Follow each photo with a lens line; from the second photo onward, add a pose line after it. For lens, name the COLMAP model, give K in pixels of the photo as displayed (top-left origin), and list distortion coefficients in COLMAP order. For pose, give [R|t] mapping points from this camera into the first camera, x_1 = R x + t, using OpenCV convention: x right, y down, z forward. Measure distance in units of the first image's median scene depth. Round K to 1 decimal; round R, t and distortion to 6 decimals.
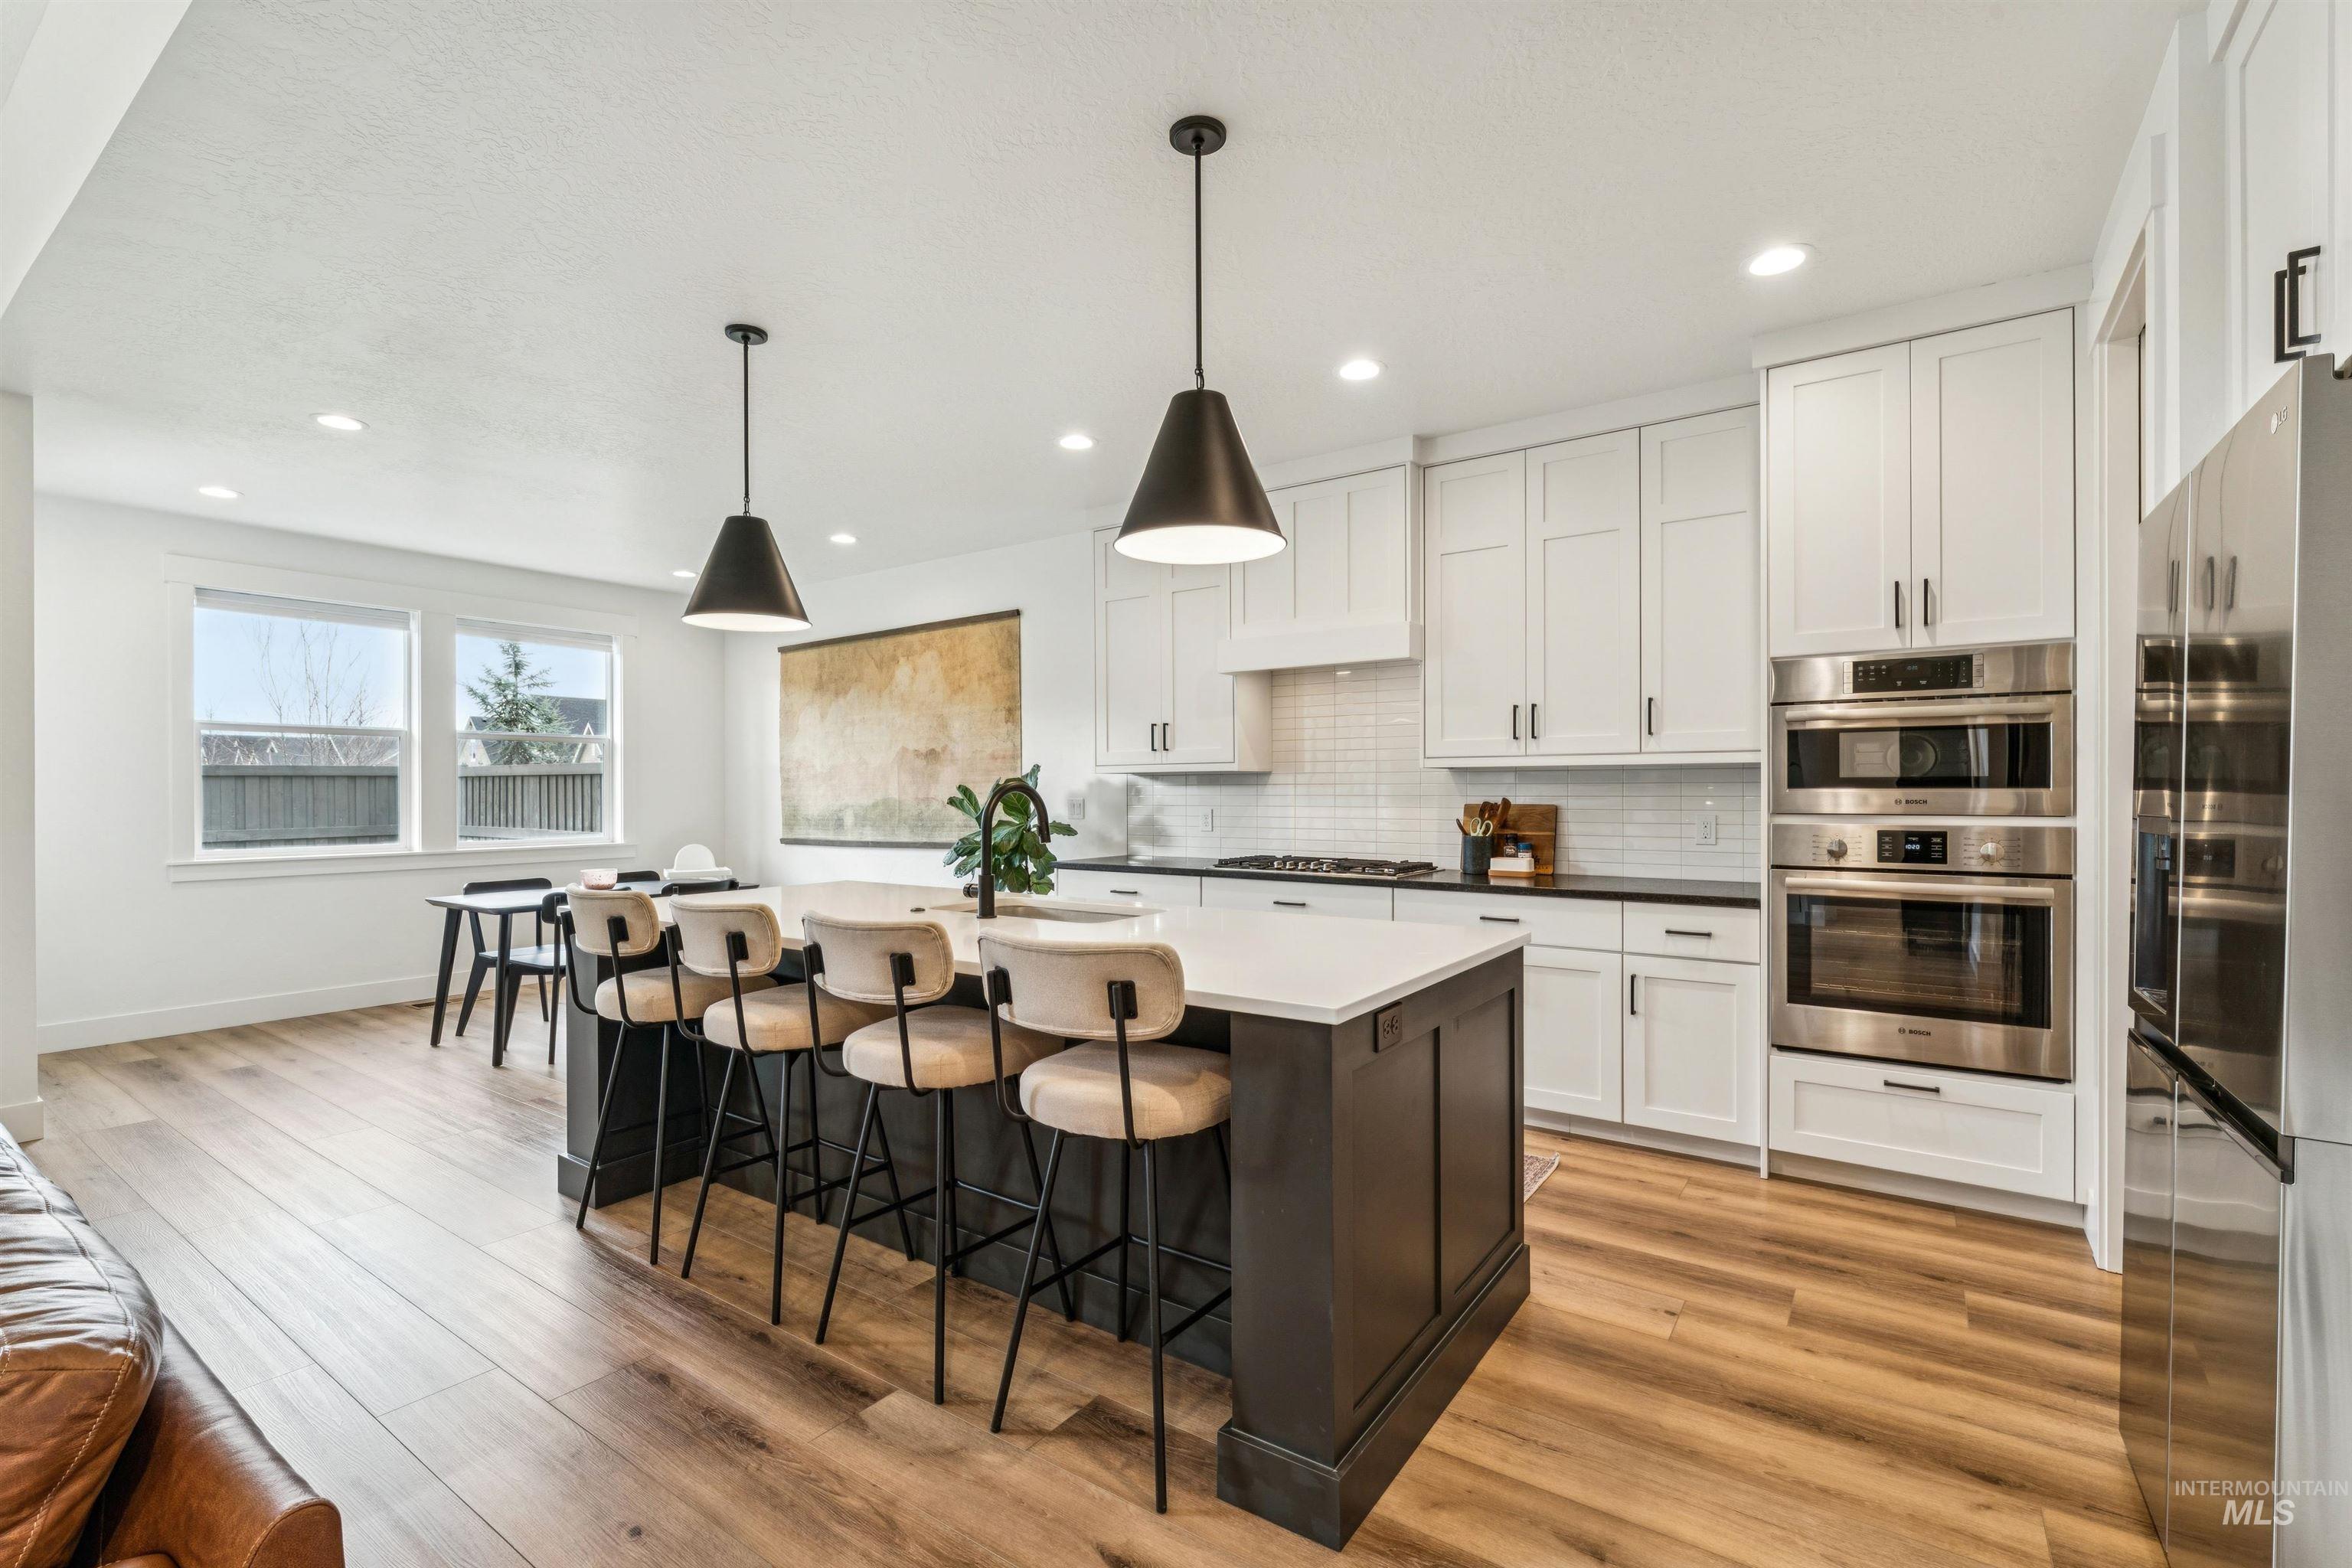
lens RADIAL K [[1028.5, 0, 1167.9], [0, 1028.5, 789.0], [0, 0, 1]] dist [-0.003137, -0.000134]
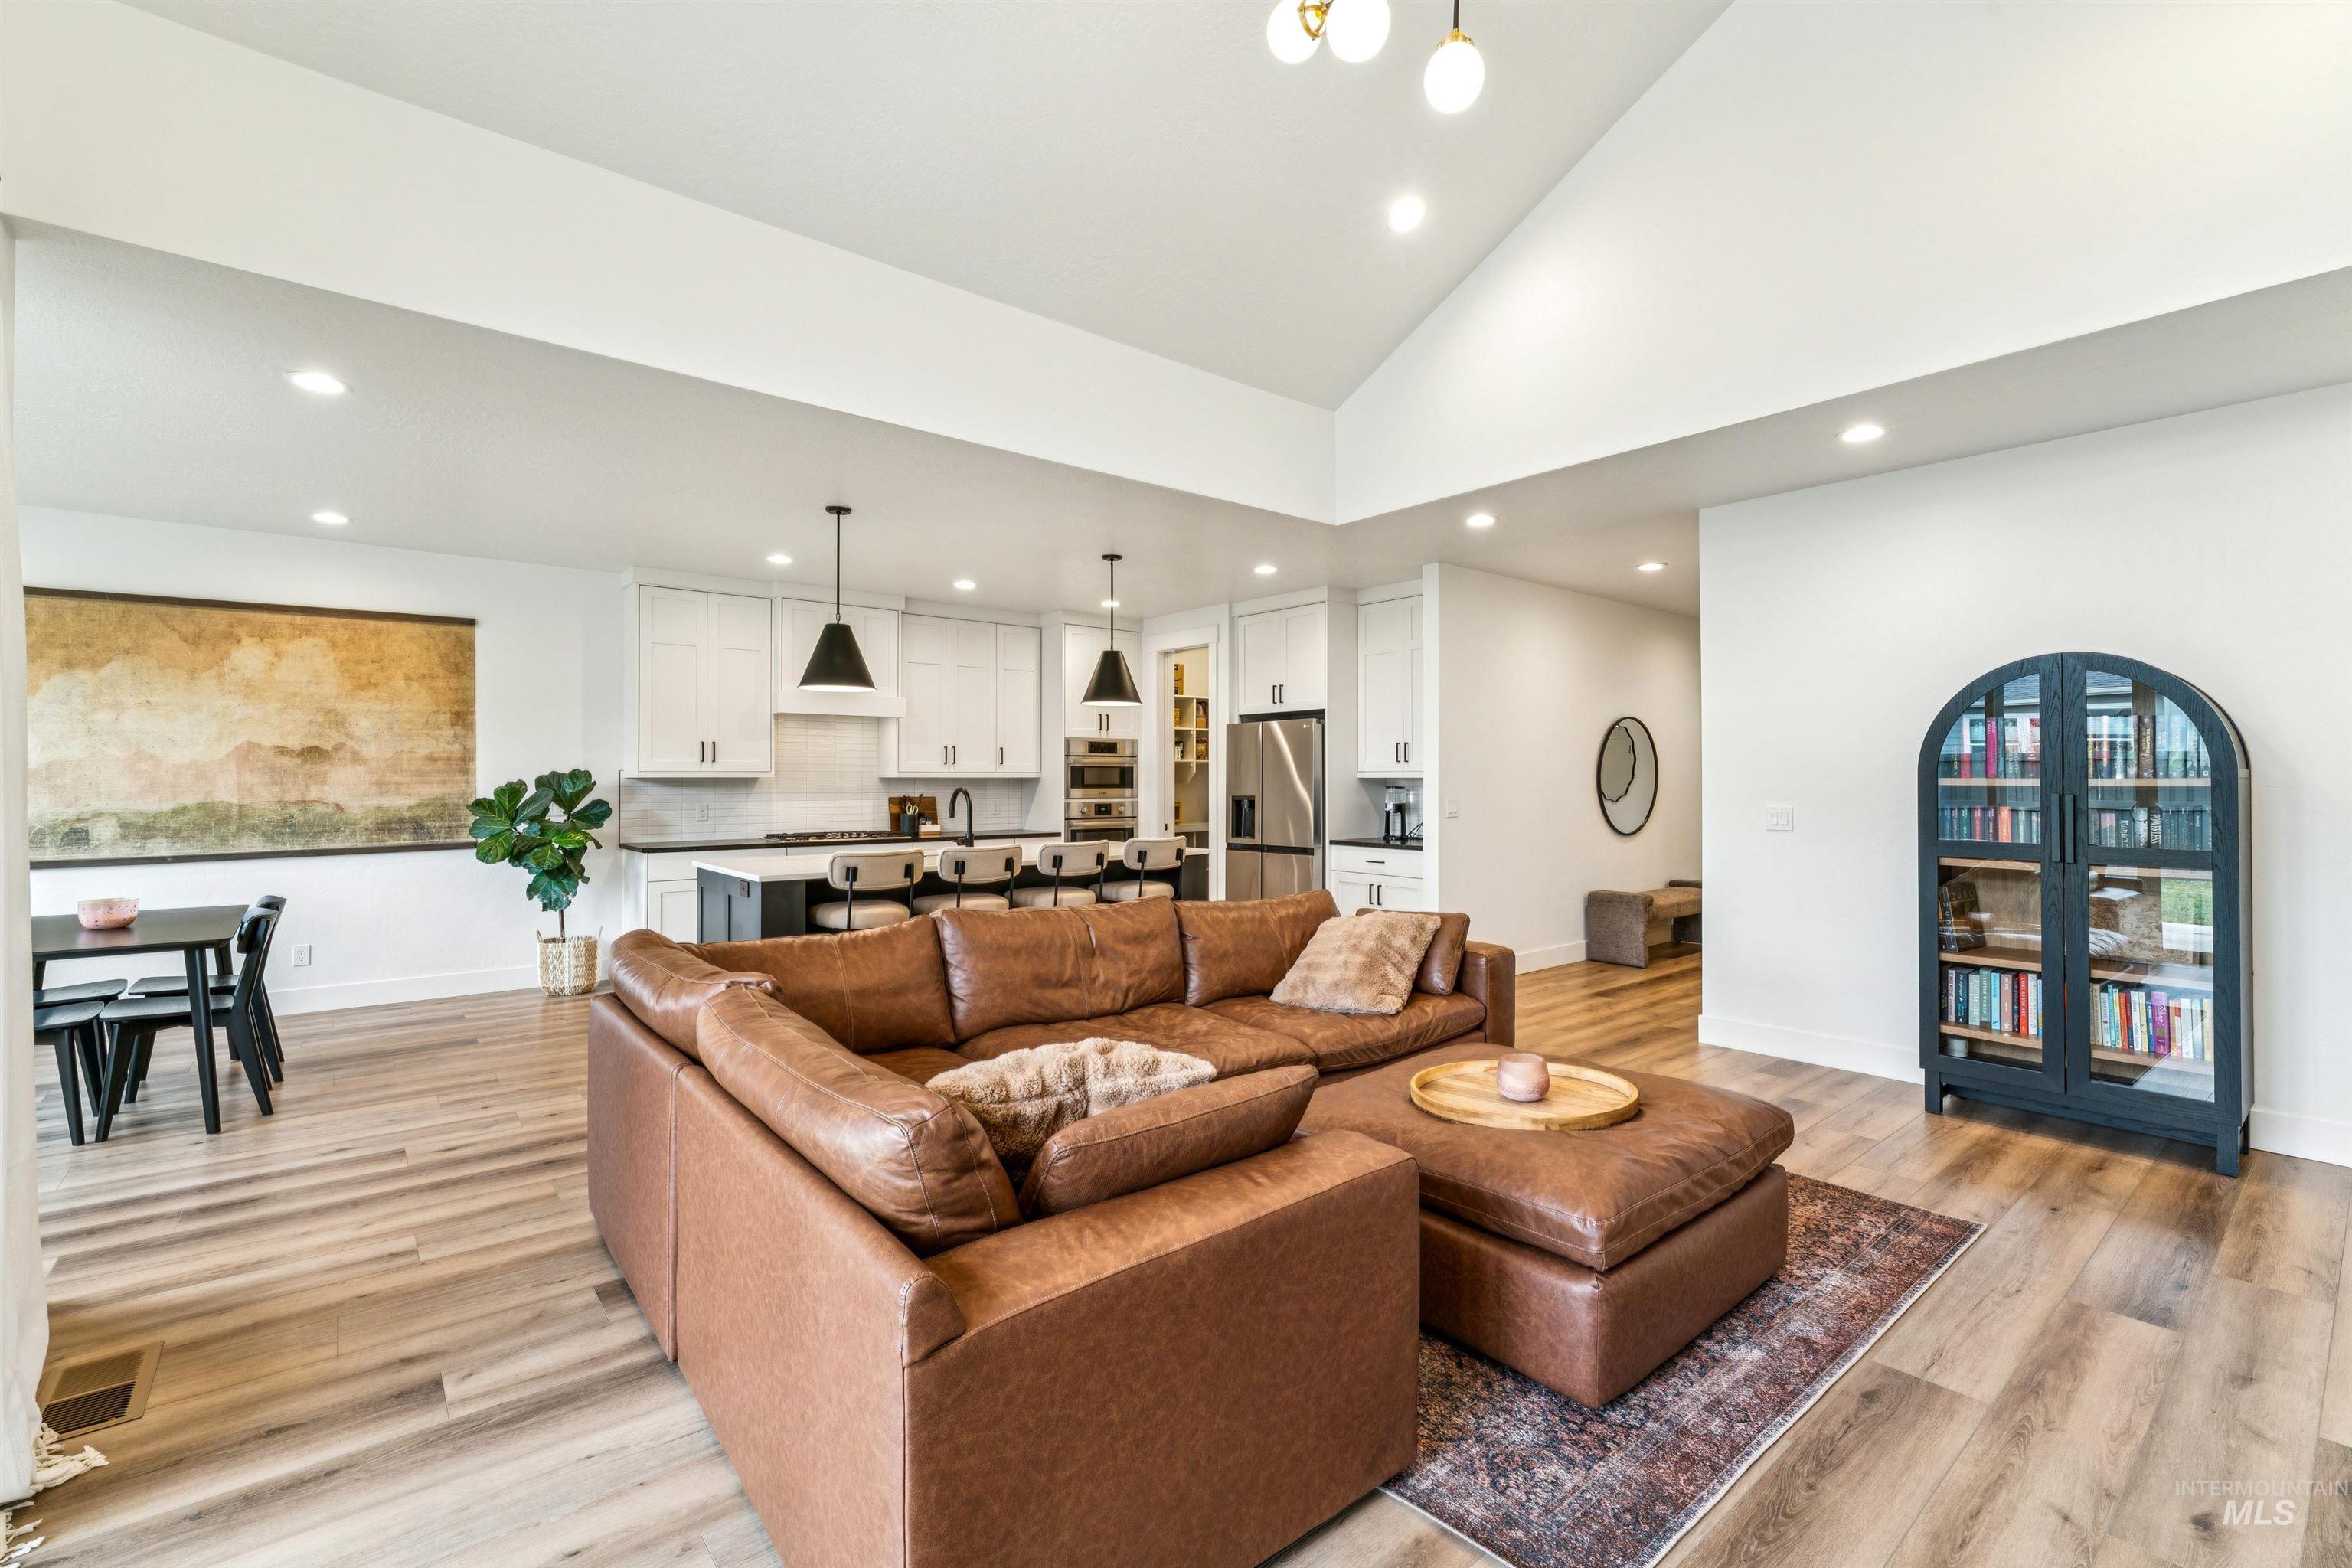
lens RADIAL K [[1009.9, 0, 1180.3], [0, 1009.9, 773.4], [0, 0, 1]] dist [-0.001723, -0.000224]
pose [[0.268429, 0.009576, 0.963252, -1.159800], [-0.001230, 0.999953, -0.009598, -0.009944], [-0.963299, 0.001391, 0.268429, 0.035832]]
